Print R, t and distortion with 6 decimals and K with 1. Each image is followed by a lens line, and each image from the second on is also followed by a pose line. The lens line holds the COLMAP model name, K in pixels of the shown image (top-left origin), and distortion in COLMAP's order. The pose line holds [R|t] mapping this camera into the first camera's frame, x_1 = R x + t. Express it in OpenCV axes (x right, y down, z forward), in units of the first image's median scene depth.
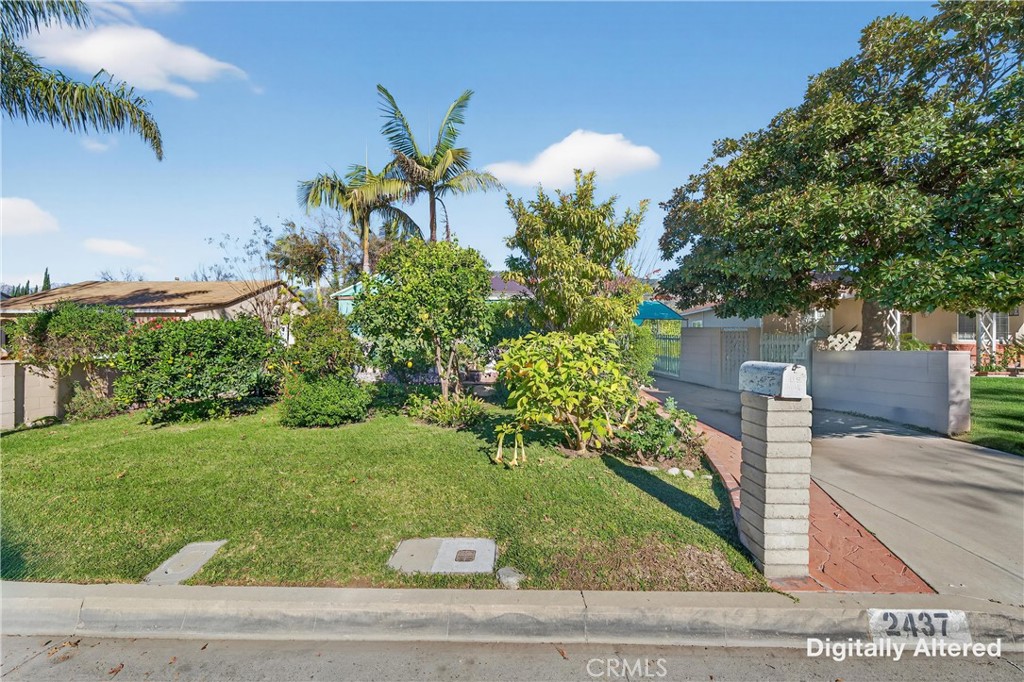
lens RADIAL K [[377.2, 0, 451.3], [0, 377.2, 341.8], [0, 0, 1]] dist [0.001106, -0.000208]
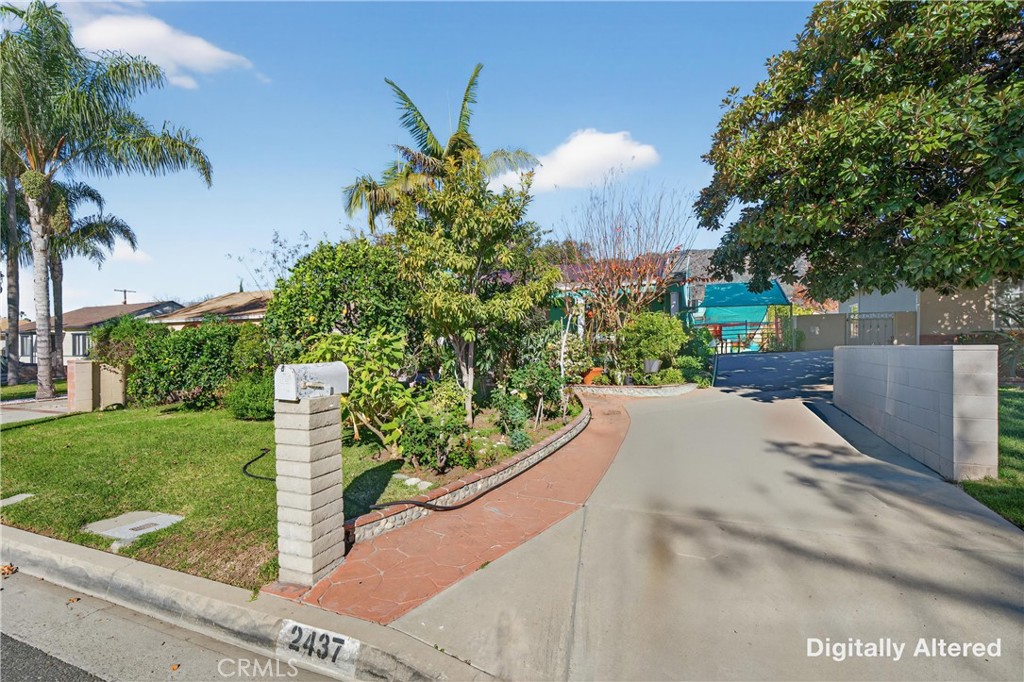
lens RADIAL K [[431.1, 0, 510.7], [0, 431.1, 347.2], [0, 0, 1]] dist [0.000966, 0.000237]
pose [[0.941023, -0.010404, -0.338183, 1.013615], [0.016231, 0.999765, 0.014405, 0.006726], [0.337954, -0.019044, 0.940970, 0.089673]]
